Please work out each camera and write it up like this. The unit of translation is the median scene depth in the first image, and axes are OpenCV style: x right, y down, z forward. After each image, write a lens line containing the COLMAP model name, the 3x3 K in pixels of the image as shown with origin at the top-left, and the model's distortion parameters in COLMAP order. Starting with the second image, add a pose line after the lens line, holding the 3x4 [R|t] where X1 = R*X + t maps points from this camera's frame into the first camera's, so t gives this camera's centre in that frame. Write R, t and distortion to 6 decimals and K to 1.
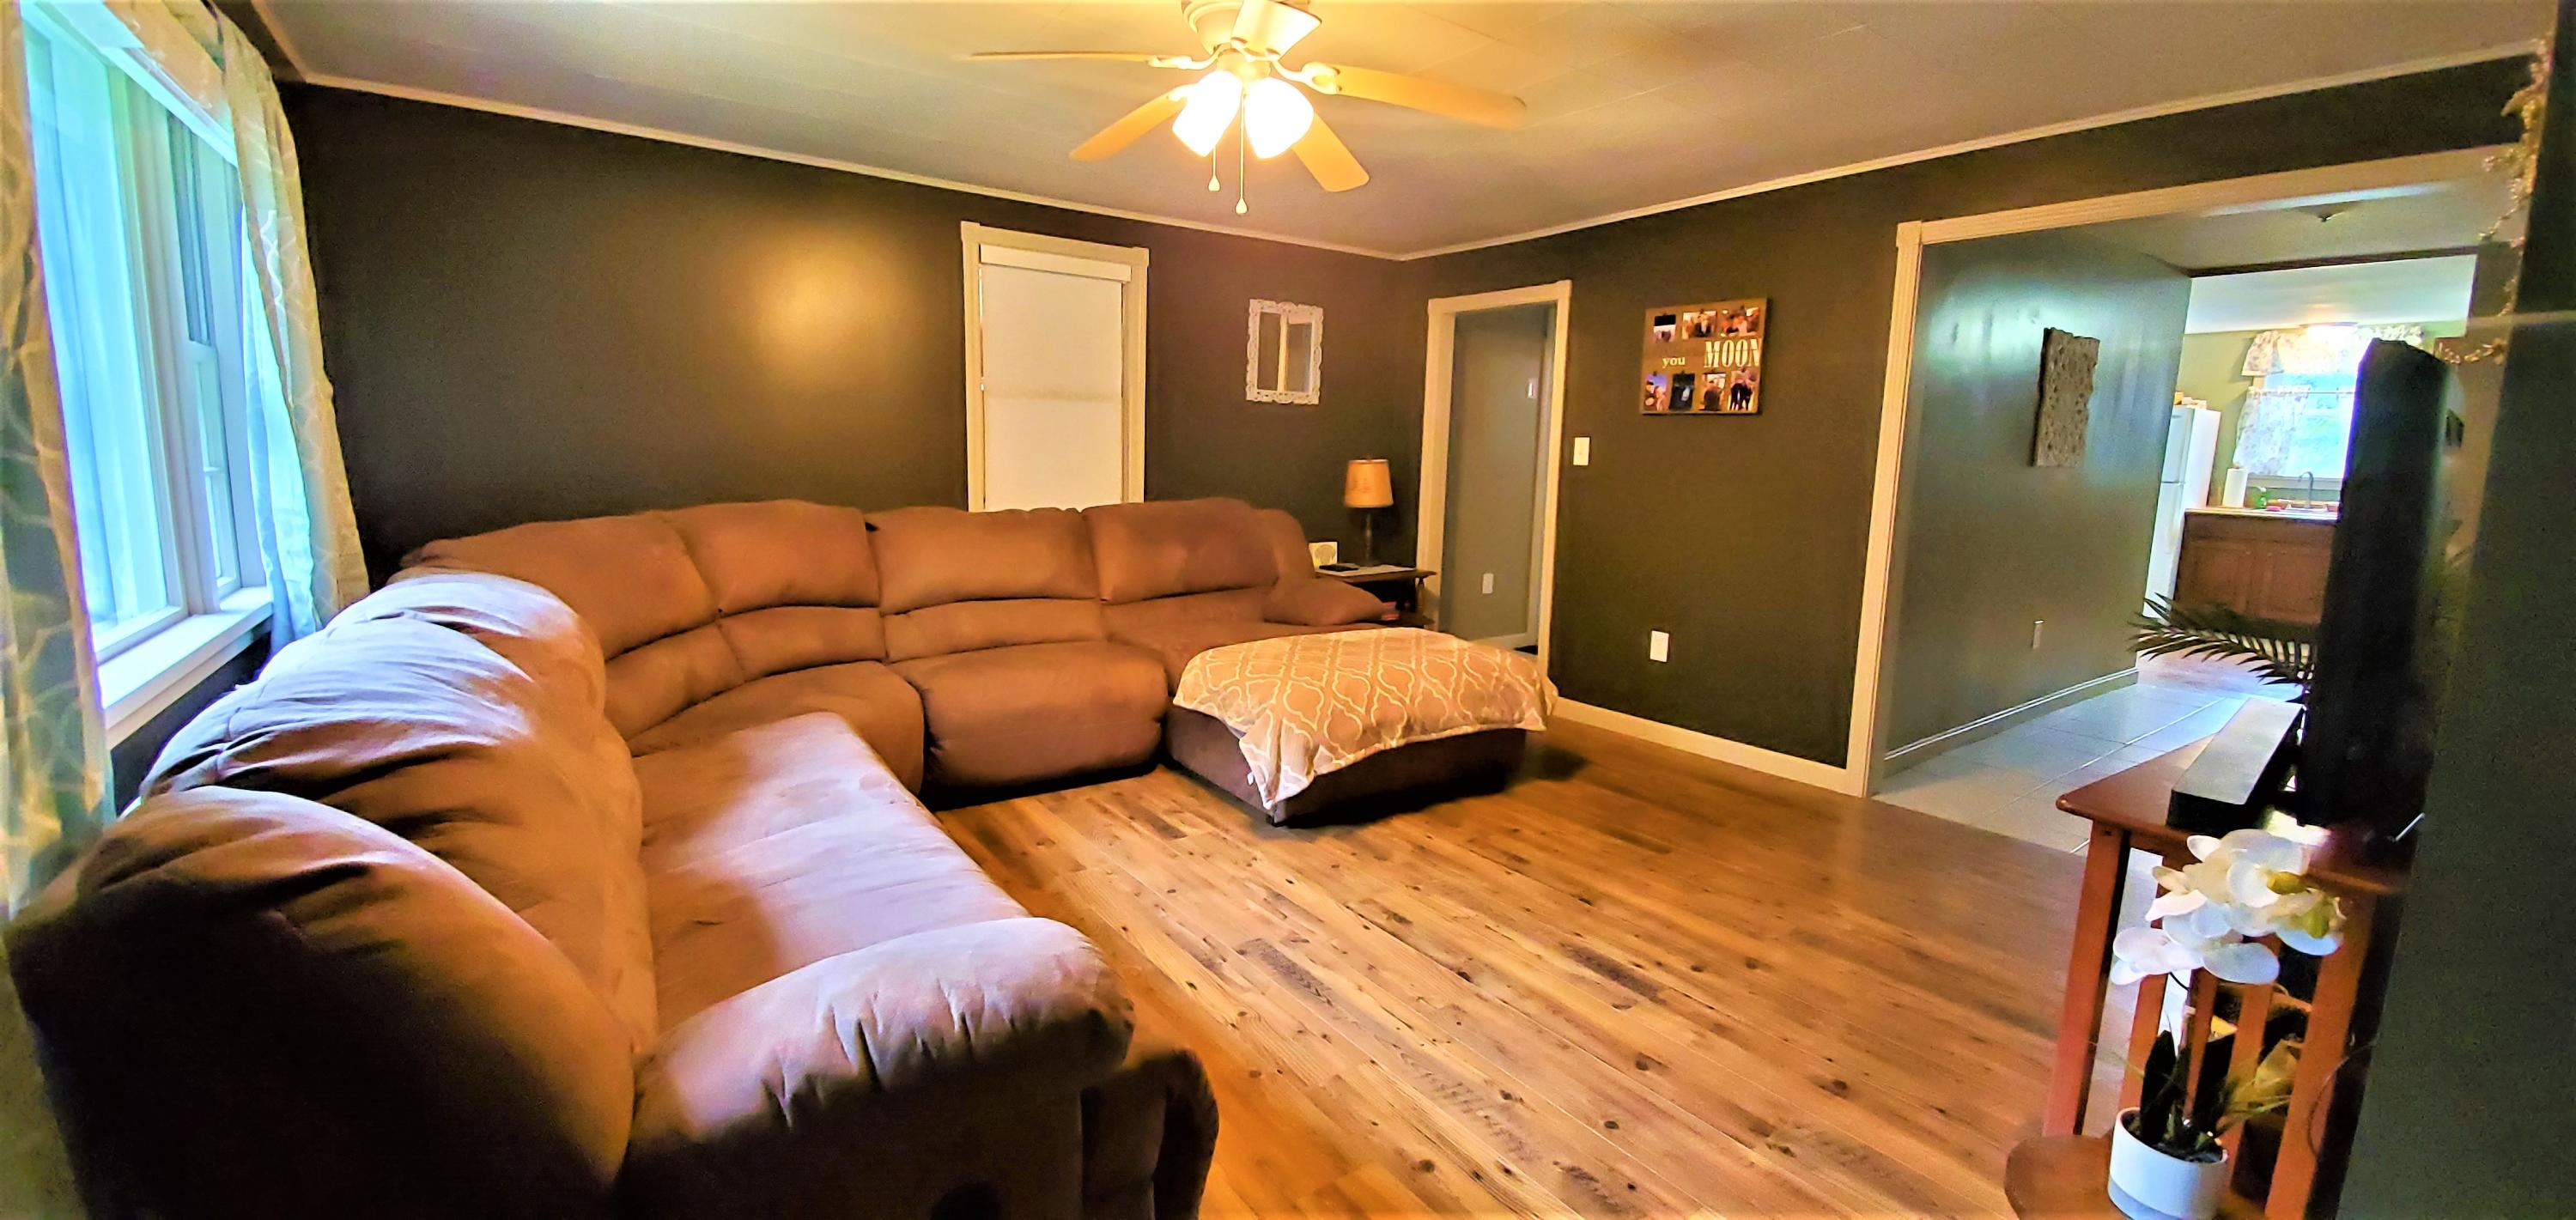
lens RADIAL K [[1070.4, 0, 1302.3], [0, 1070.4, 600.4], [0, 0, 1]] dist [-0.002253, -0.000212]
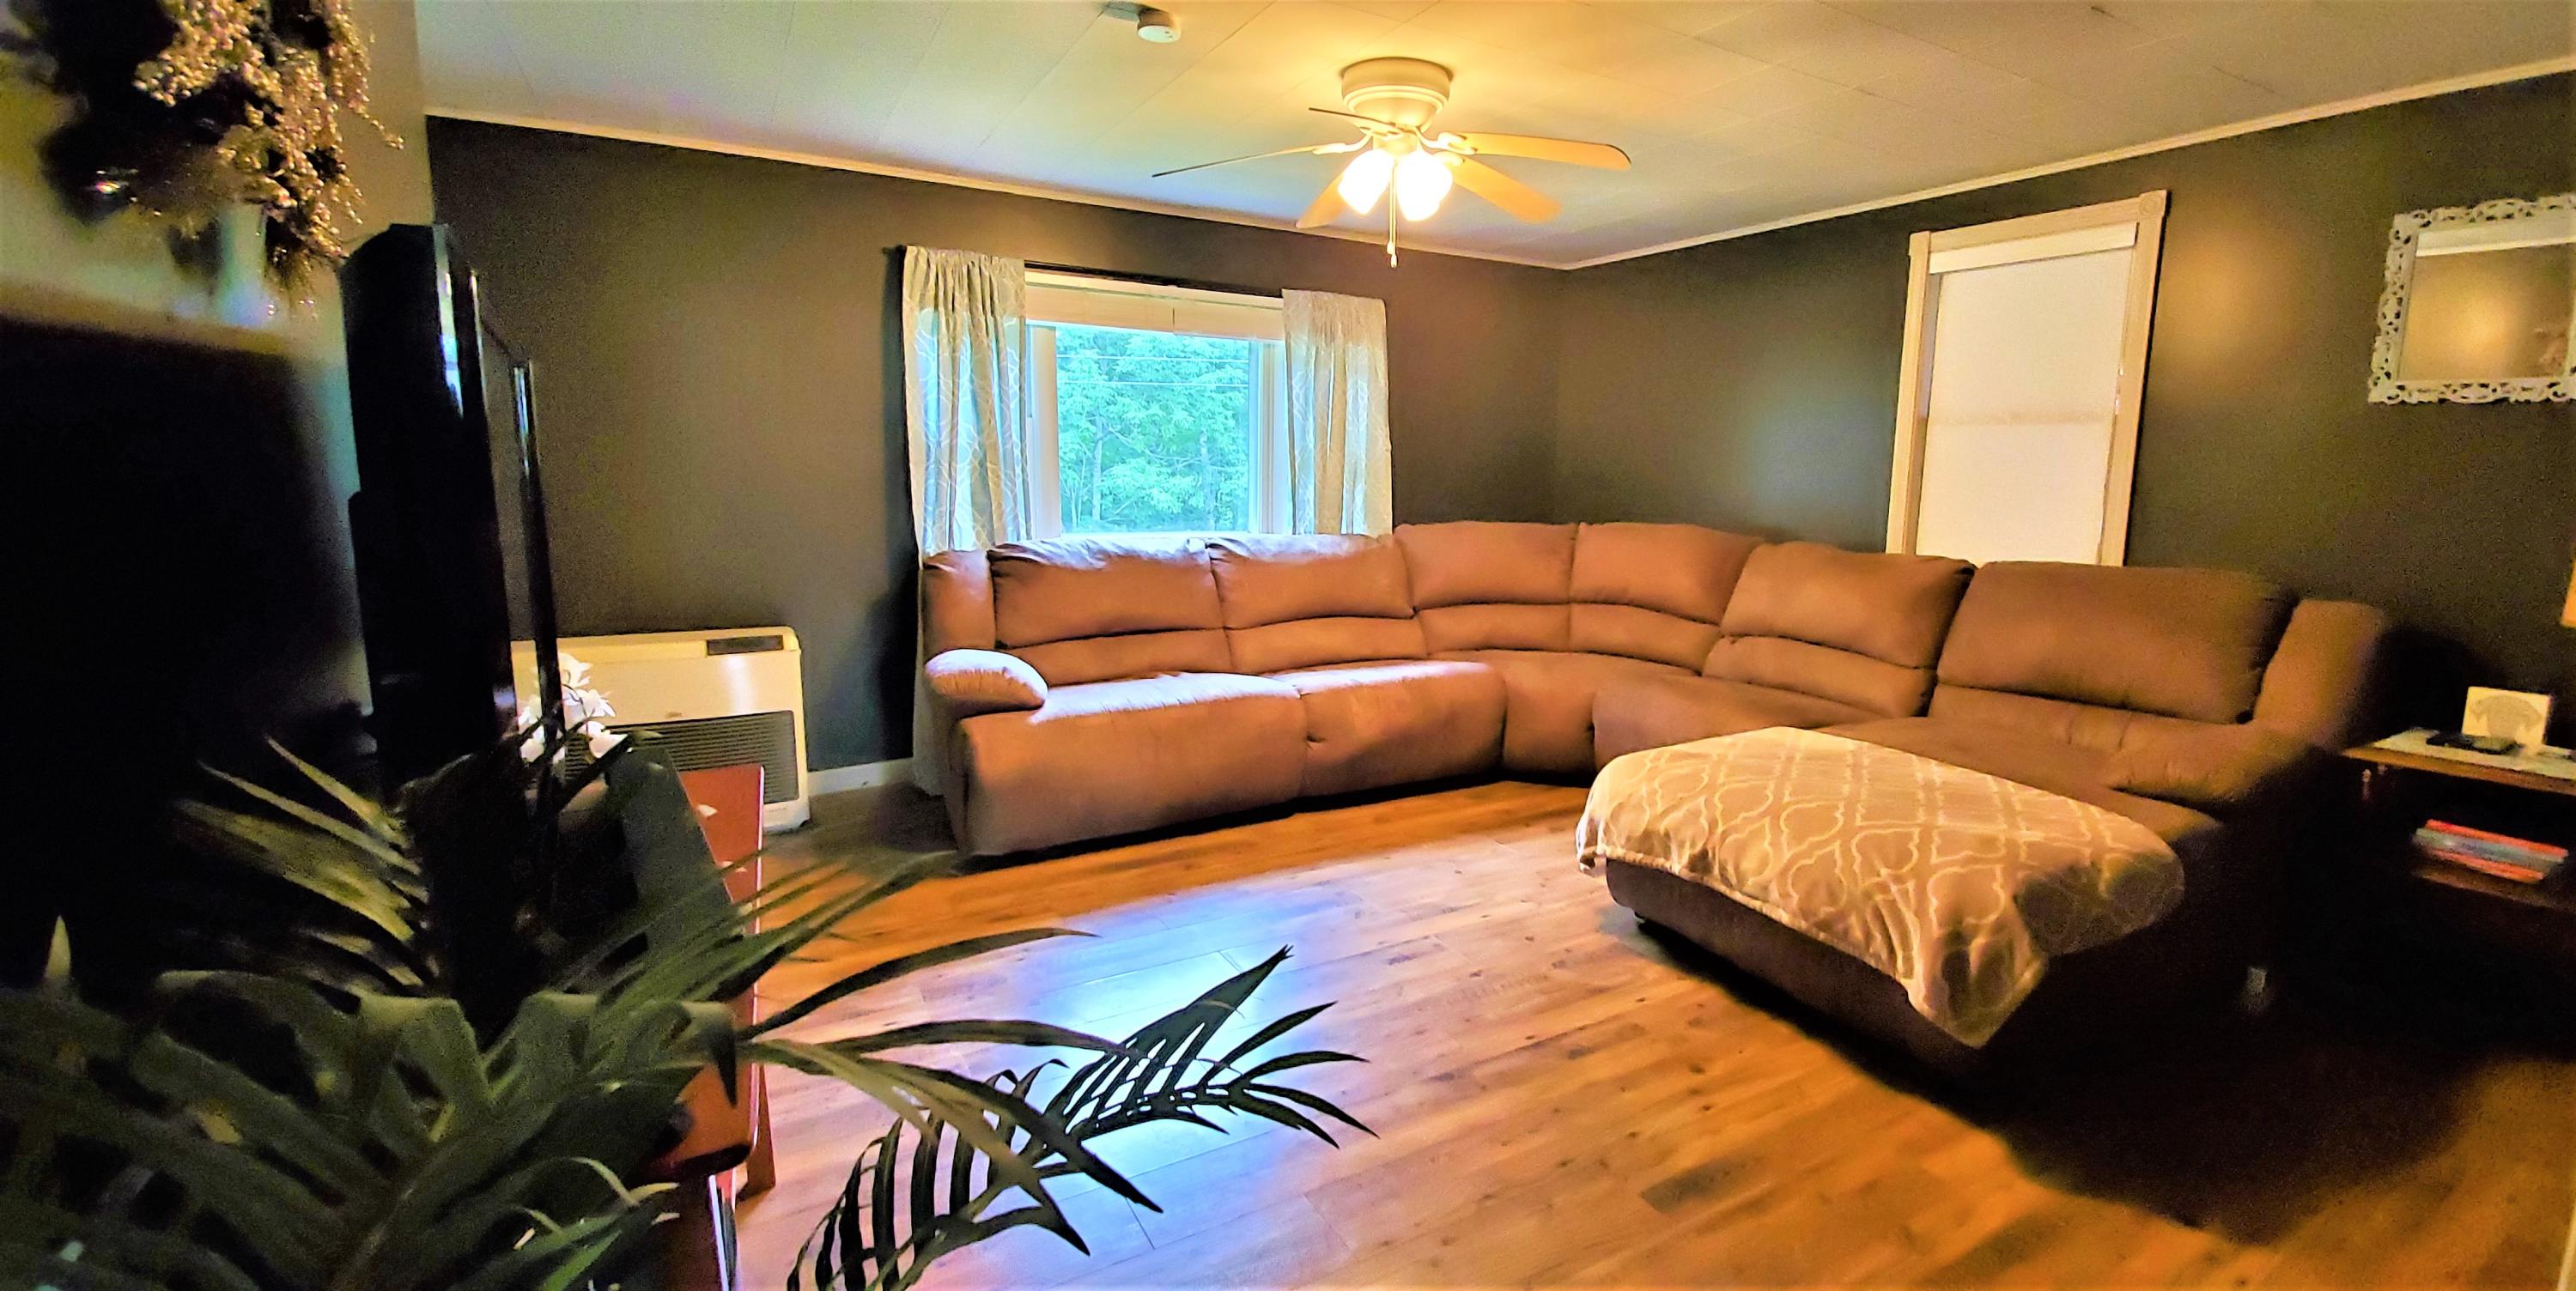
lens RADIAL K [[1026.6, 0, 1295.8], [0, 1026.6, 623.2], [0, 0, 1]] dist [-0.001230, -0.000043]
pose [[-0.120589, 0.129498, -0.984220, 0.815108], [-0.164331, 0.975172, 0.148442, -0.096577], [0.979006, 0.179638, -0.096315, 0.801057]]
